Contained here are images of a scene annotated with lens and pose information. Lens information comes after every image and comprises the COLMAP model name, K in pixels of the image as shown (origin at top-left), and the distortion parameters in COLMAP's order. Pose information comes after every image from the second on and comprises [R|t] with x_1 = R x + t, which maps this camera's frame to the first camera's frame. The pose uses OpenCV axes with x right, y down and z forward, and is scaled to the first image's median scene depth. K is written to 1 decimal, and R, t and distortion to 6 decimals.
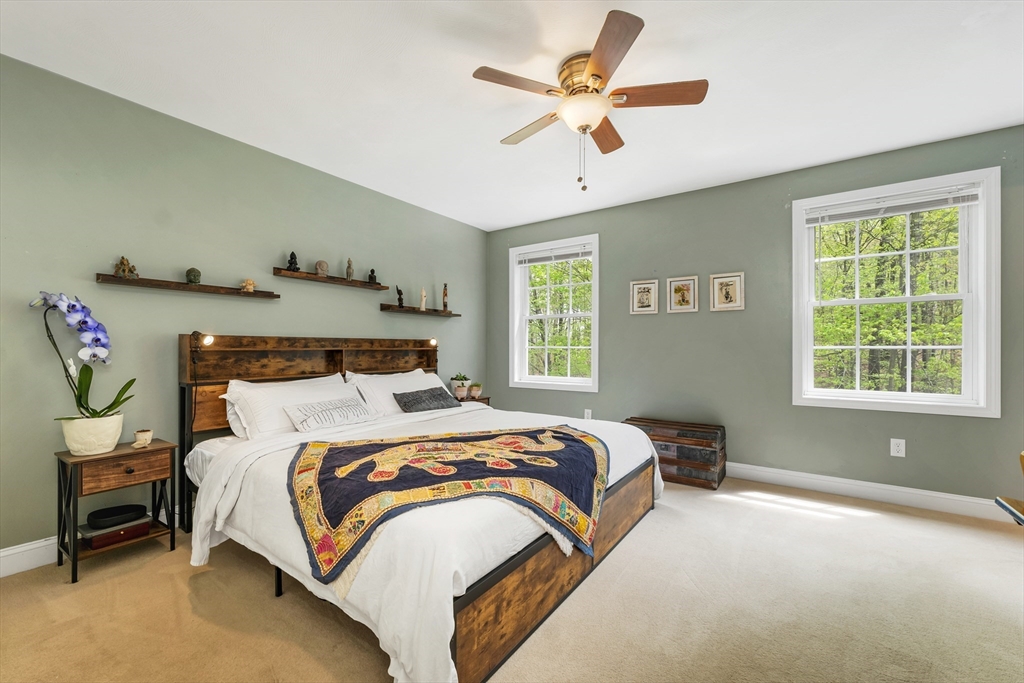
lens RADIAL K [[428.1, 0, 508.6], [0, 428.1, 343.1], [0, 0, 1]] dist [0.004975, 0.000362]
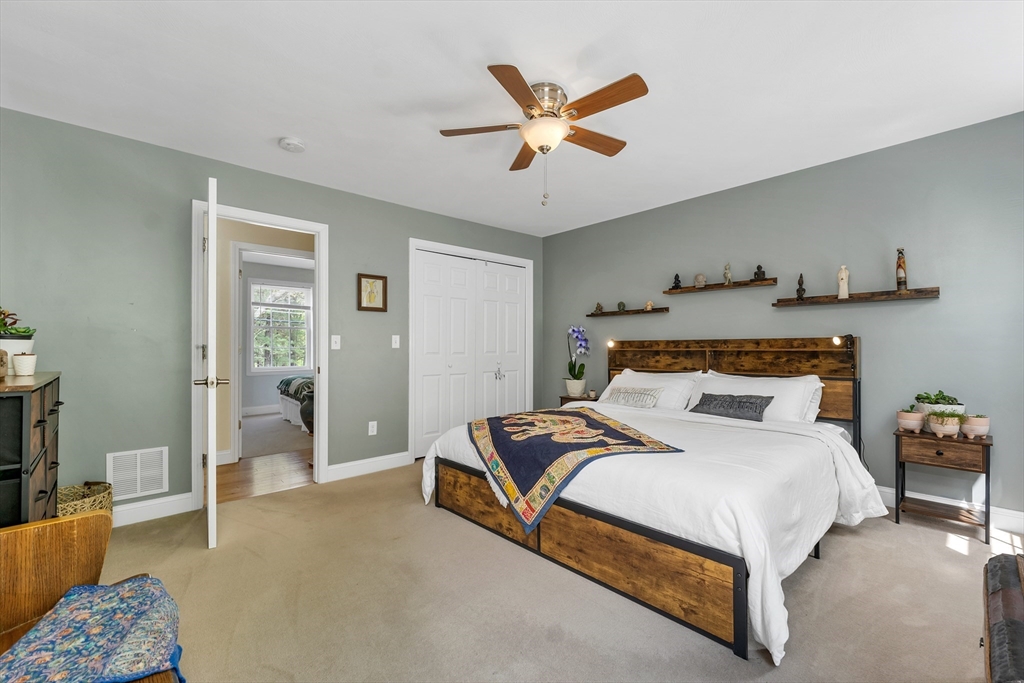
lens RADIAL K [[428.1, 0, 509.6], [0, 428.1, 345.3], [0, 0, 1]] dist [0.004975, 0.000362]
pose [[-0.226828, -0.007318, -0.973907, 0.860423], [0.011523, 0.999882, -0.010197, 0.008923], [0.973867, -0.013535, -0.226717, 0.800432]]
